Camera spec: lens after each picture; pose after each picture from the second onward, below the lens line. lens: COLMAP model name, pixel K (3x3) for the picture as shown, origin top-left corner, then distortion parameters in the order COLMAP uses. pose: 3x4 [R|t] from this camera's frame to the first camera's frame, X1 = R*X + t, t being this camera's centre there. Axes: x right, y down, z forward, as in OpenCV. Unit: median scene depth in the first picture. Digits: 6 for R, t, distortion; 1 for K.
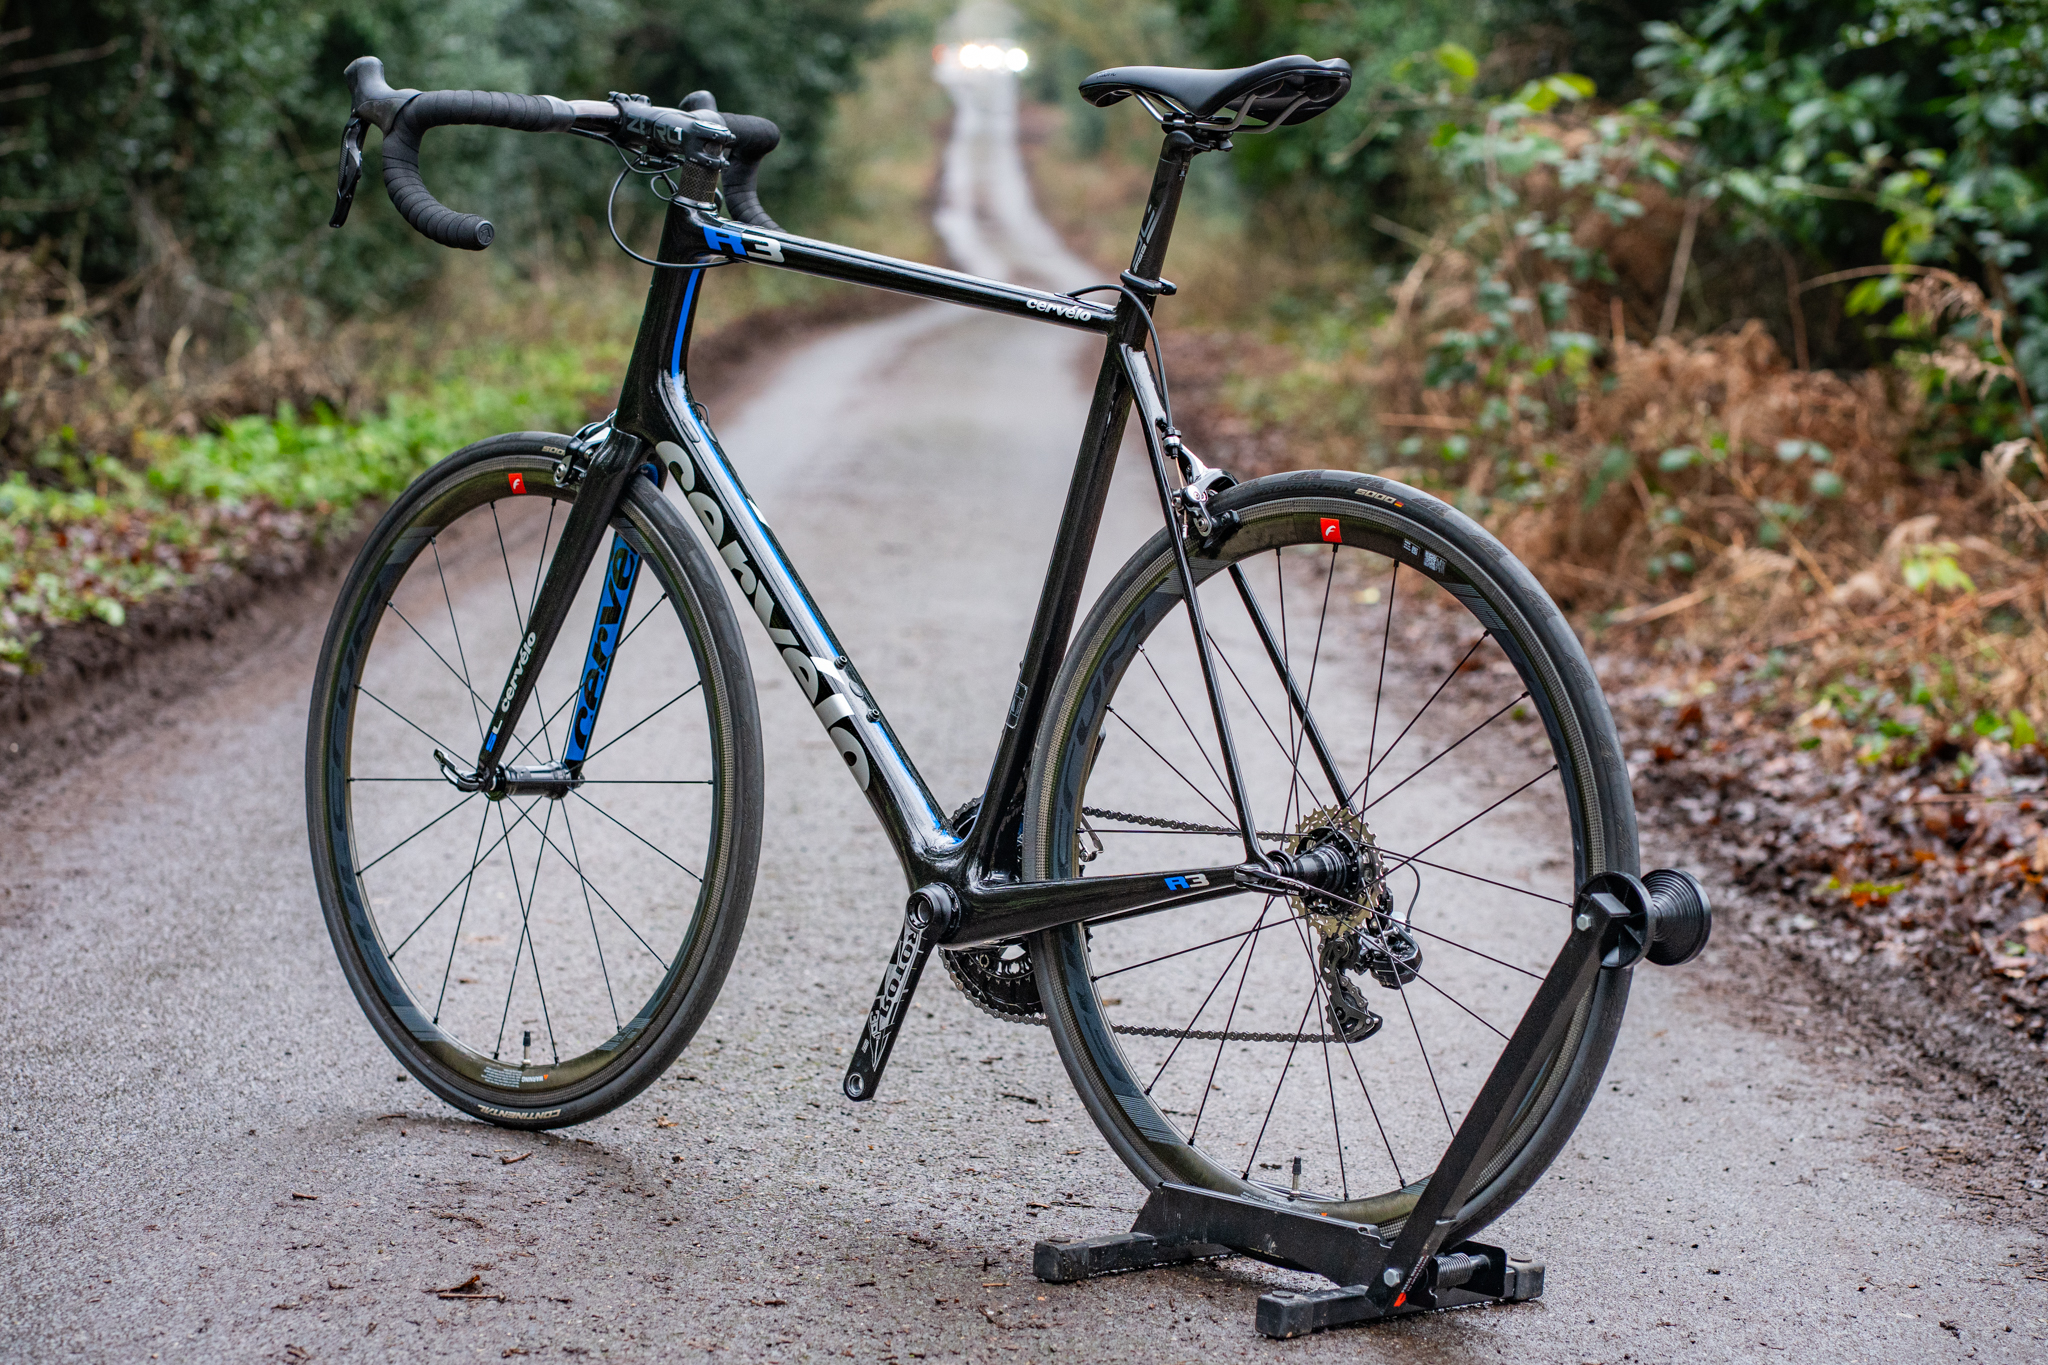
lens RADIAL K [[5140.3, 0, 1070.0], [0, 5140.3, 681.7], [0, 0, 1]] dist [0.077524, -0.386563]
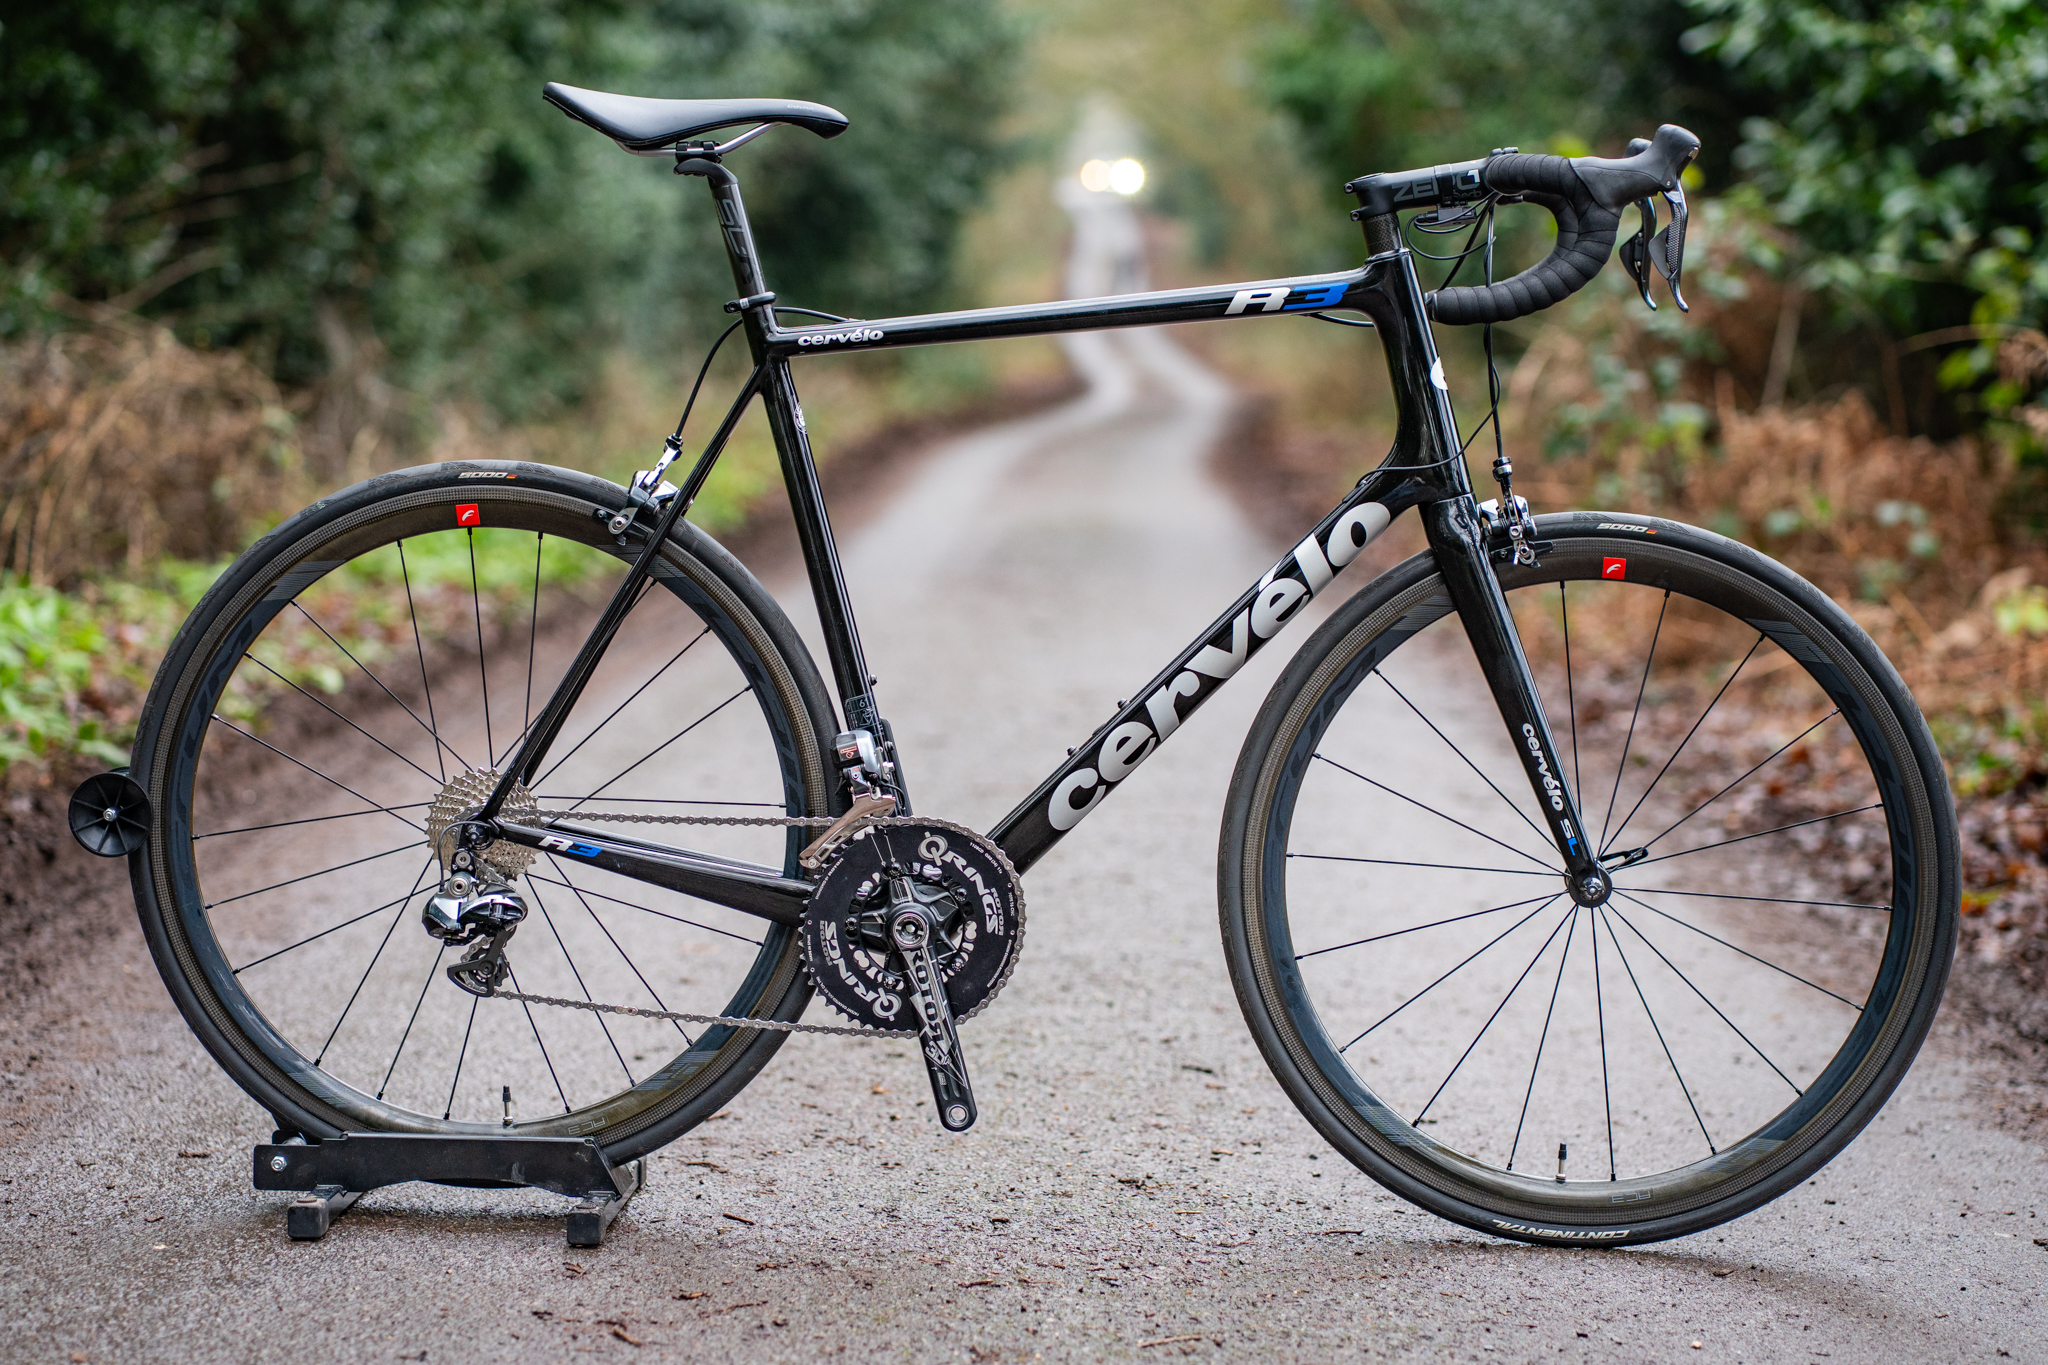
lens RADIAL K [[5140.3, 0, 1070.0], [0, 5140.3, 681.7], [0, 0, 1]] dist [0.077524, -0.386563]
pose [[0.999730, -0.012142, -0.019819, -0.009007], [0.011589, 0.999546, -0.027811, 0.017878], [0.020148, 0.027574, 0.999417, -0.068429]]
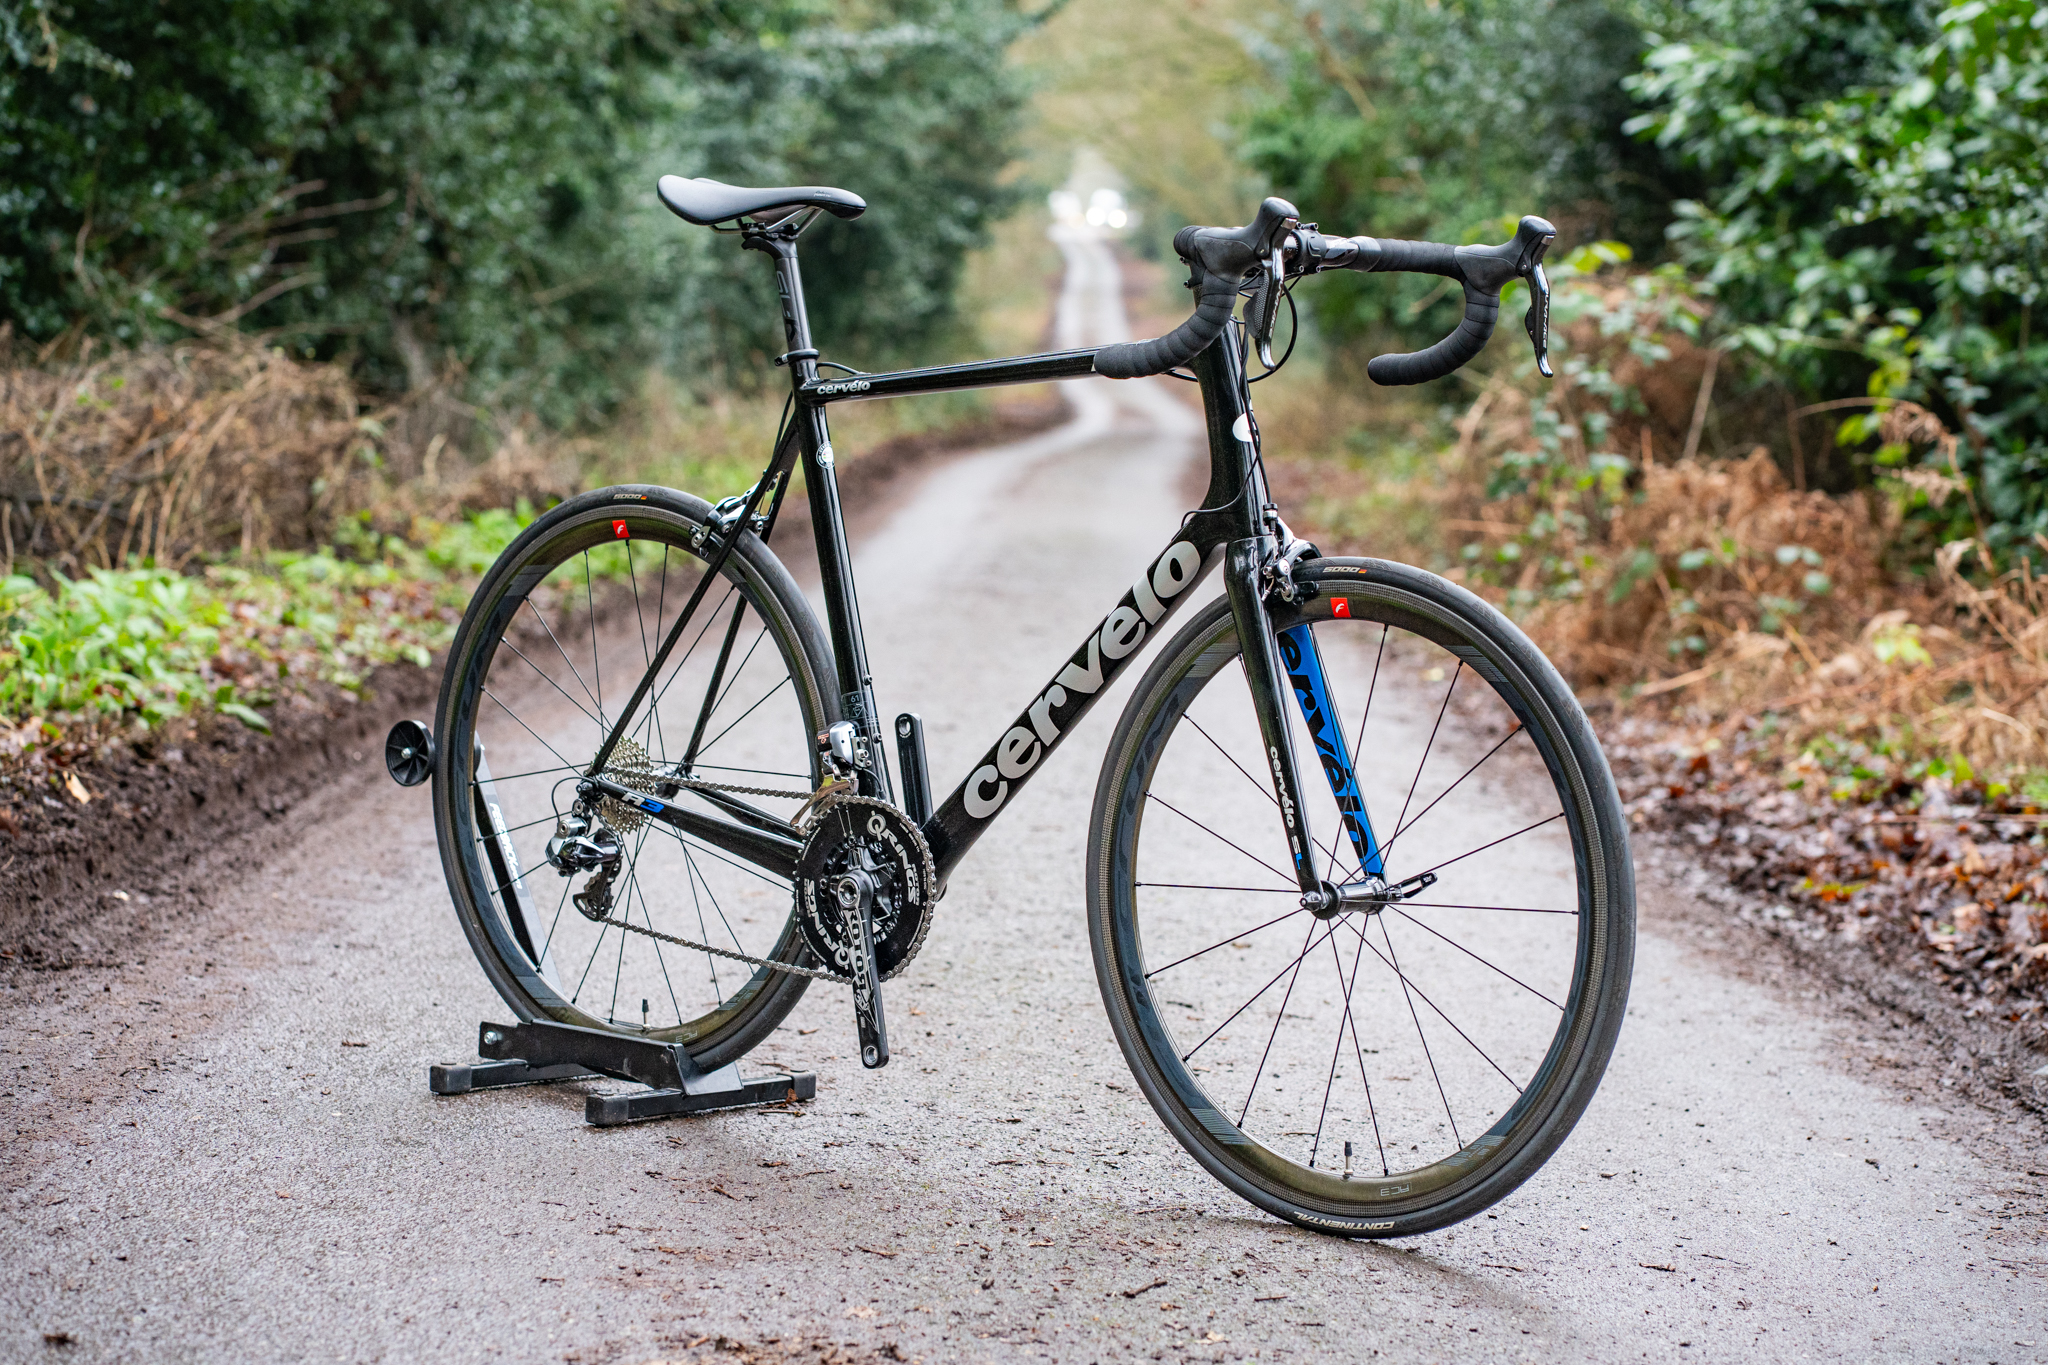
lens RADIAL K [[4984.0, 0, 1023.7], [0, 4984.0, 718.6], [0, 0, 1]] dist [0.092963, -0.164223]
pose [[0.999620, 0.019840, -0.019122, -0.017045], [-0.020235, 0.999581, -0.020708, 0.022078], [0.018703, 0.021087, 0.999603, -0.182538]]
